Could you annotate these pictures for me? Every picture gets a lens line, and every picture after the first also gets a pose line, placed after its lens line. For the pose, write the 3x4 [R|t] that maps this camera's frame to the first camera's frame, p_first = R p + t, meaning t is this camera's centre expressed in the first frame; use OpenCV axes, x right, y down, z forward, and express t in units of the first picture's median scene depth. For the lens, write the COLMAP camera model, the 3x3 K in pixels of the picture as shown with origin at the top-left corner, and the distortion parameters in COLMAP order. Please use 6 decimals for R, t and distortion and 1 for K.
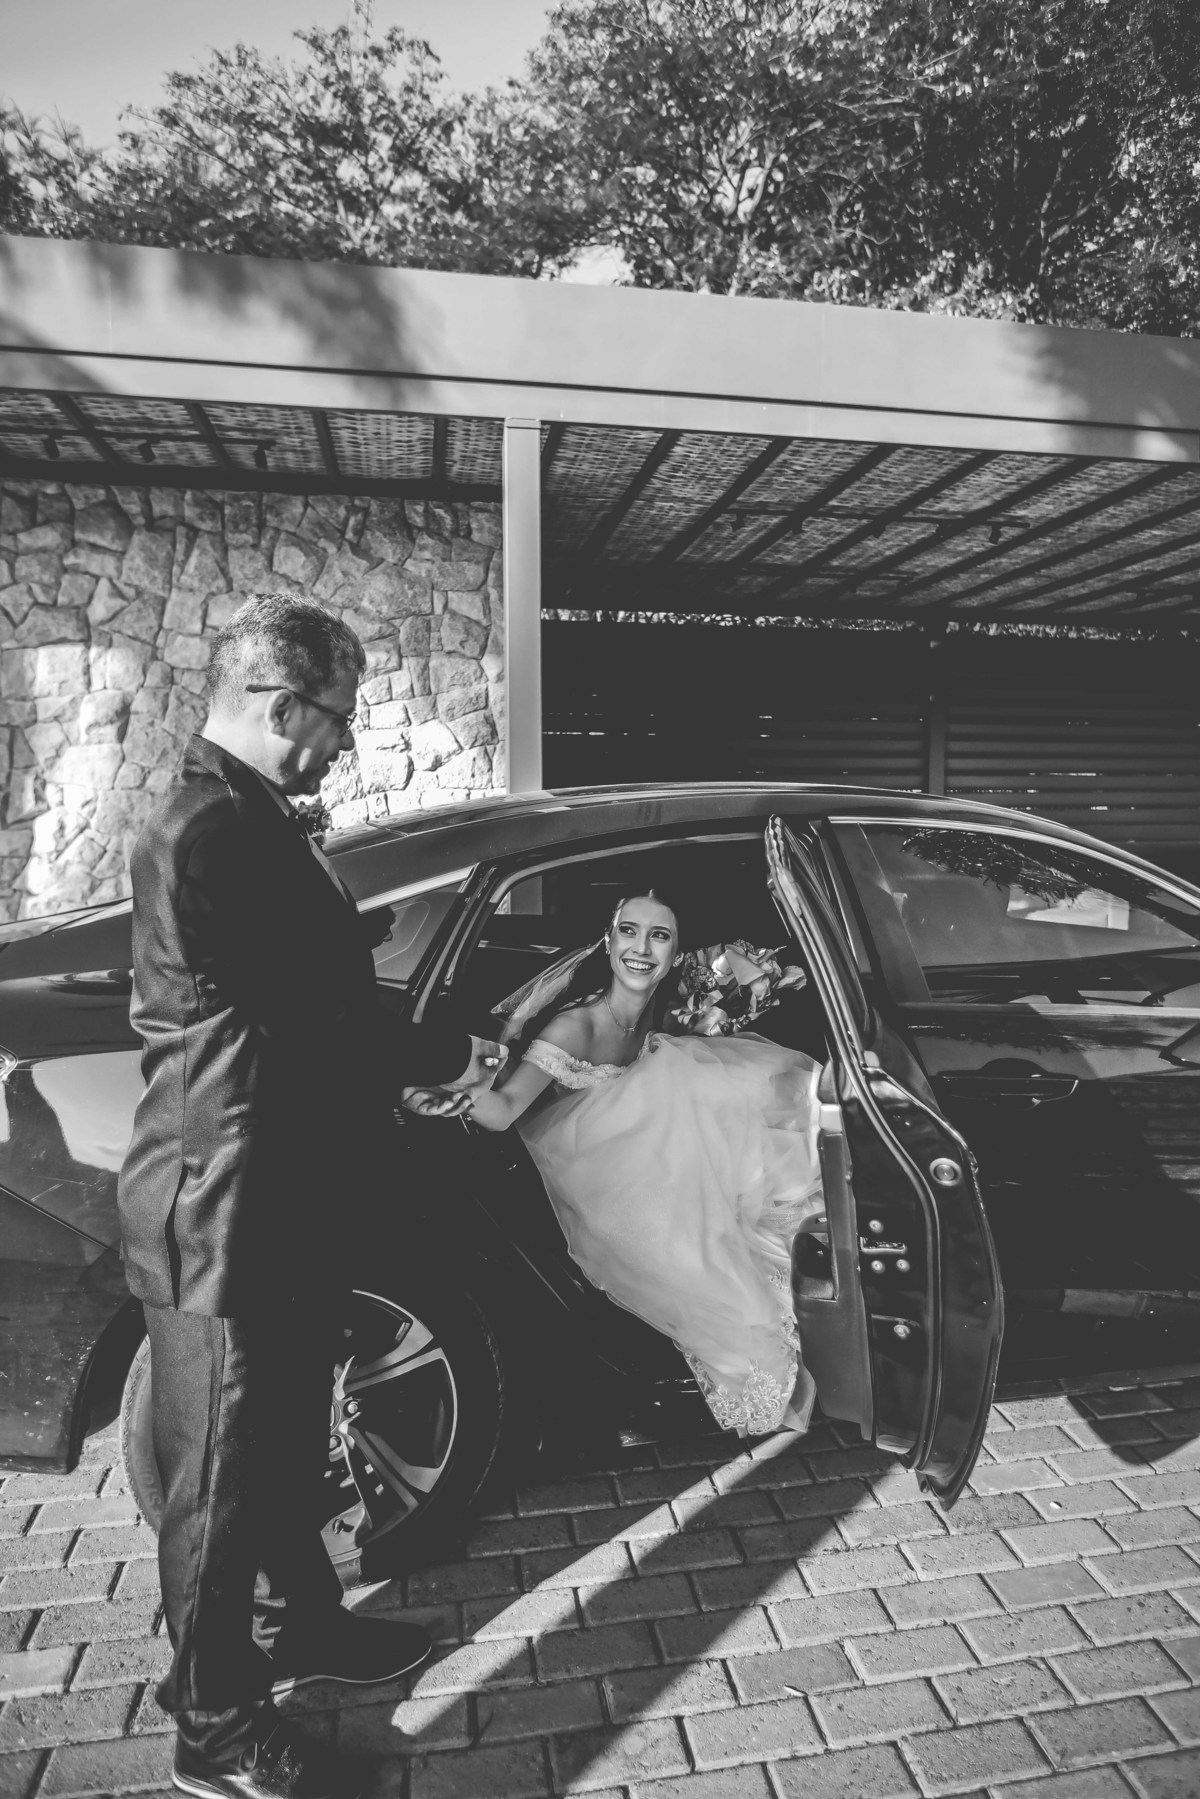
lens RADIAL K [[1125.2, 0, 603.1], [0, 1125.2, 884.6], [0, 0, 1]] dist [0.001325, -0.001259]
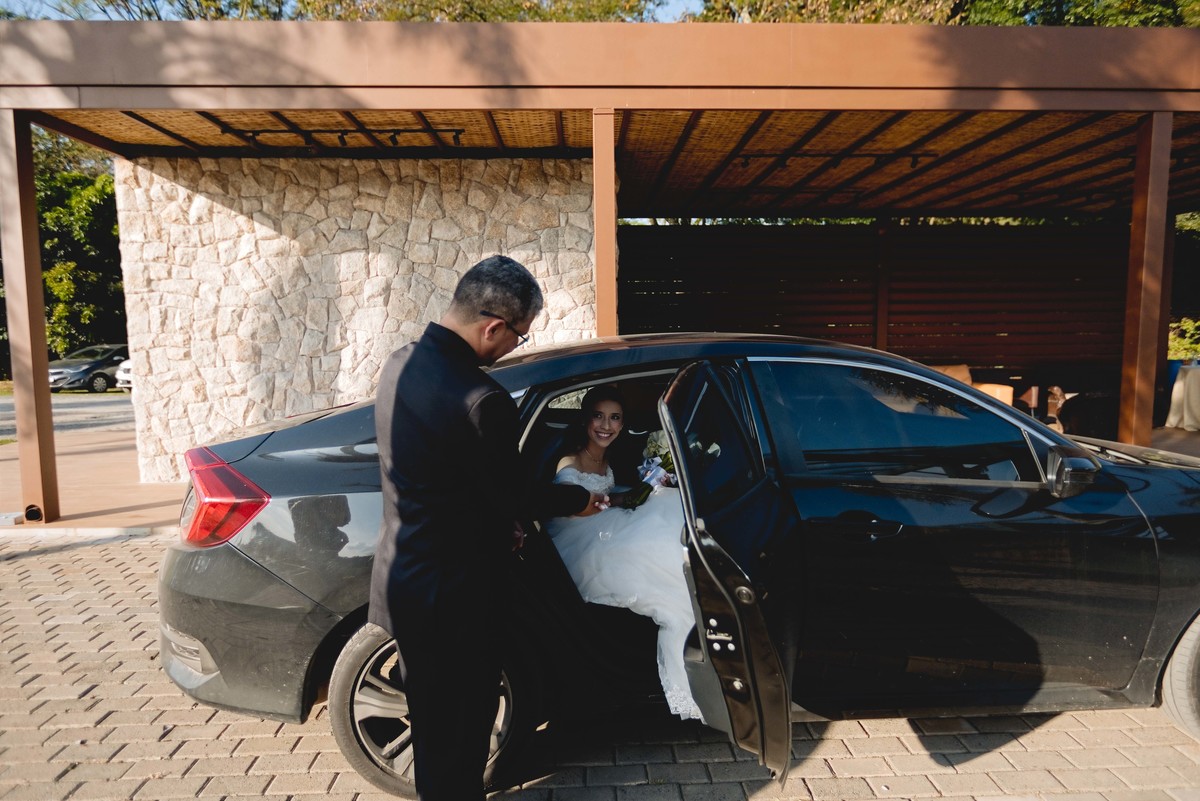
lens RADIAL K [[666.7, 0, 600.0], [0, 666.7, 400.5], [0, 0, 1]] dist [-0.000829, 0.001587]
pose [[0.988860, 0.004462, -0.148779, 0.061379], [0.000694, 0.999401, 0.034586, -0.014139], [0.148844, -0.034304, 0.988266, 0.009435]]
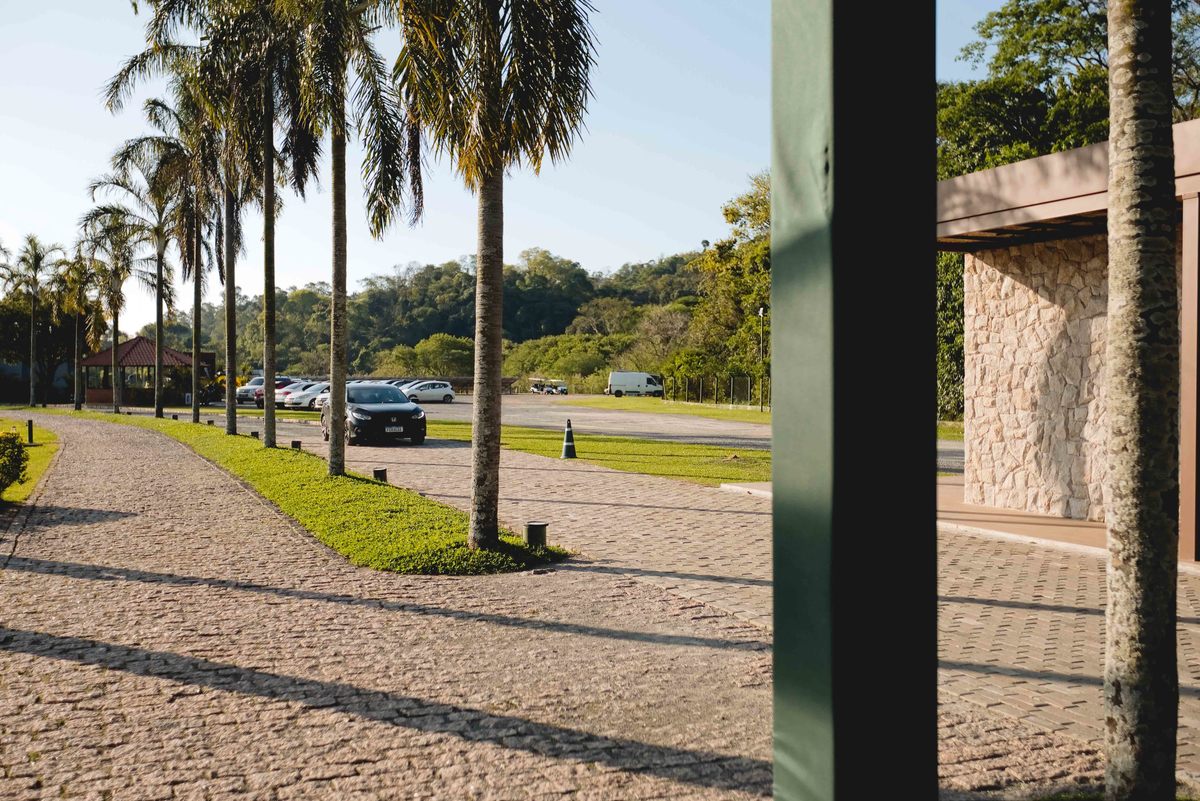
lens RADIAL K [[1218.4, 0, 600.0], [0, 1218.4, 400.5], [0, 0, 1]] dist [0.002785, -0.013020]
pose [[0.225097, 0.016375, -0.974199, 1.412501], [-0.058911, 0.998258, 0.003168, -0.017885], [0.972554, 0.056678, 0.225670, -0.335371]]
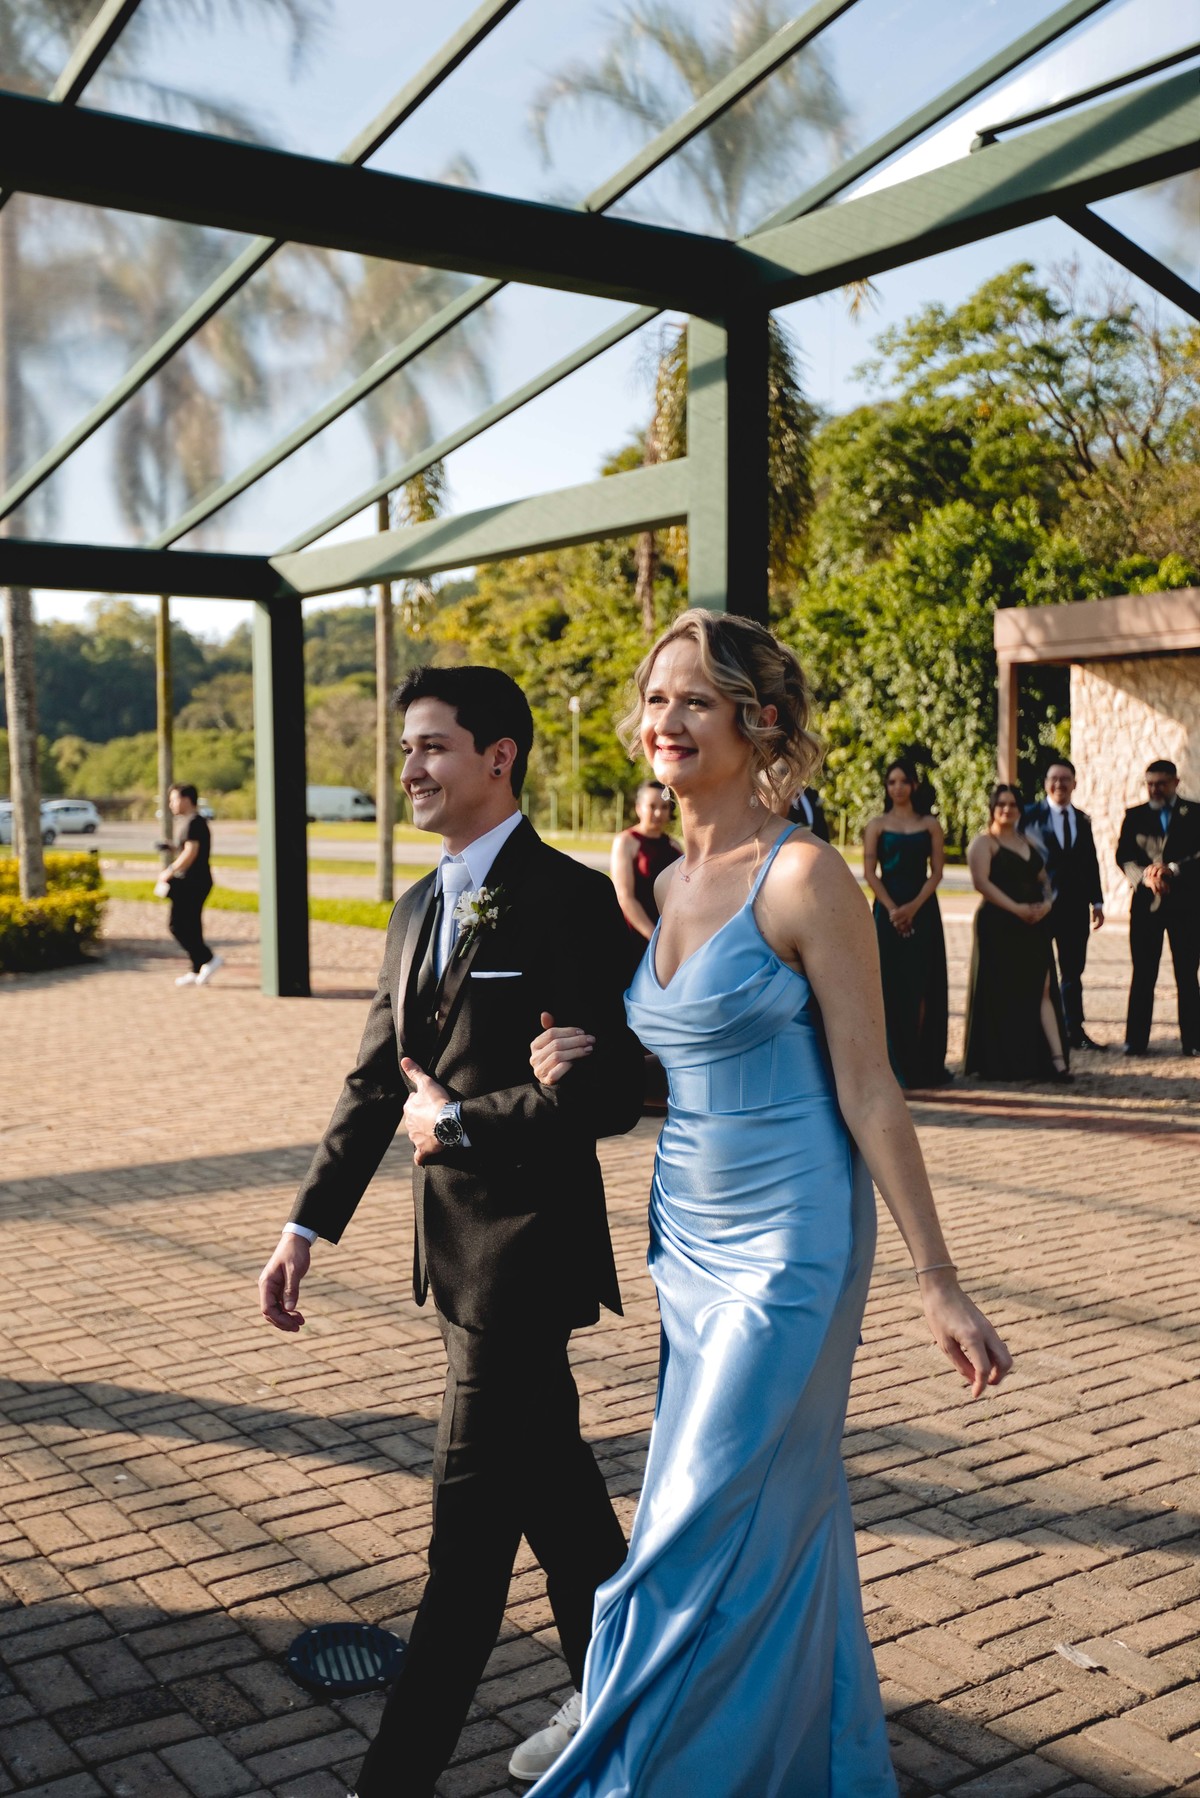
lens RADIAL K [[1825.6, 0, 595.7], [0, 1825.6, 833.5], [0, 0, 1]] dist [0.002785, -0.013020]
pose [[0.416440, 0.014999, -0.909040, 2.169392], [-0.048472, 0.998808, -0.005725, 0.060297], [0.907870, 0.046448, 0.416671, -1.505602]]
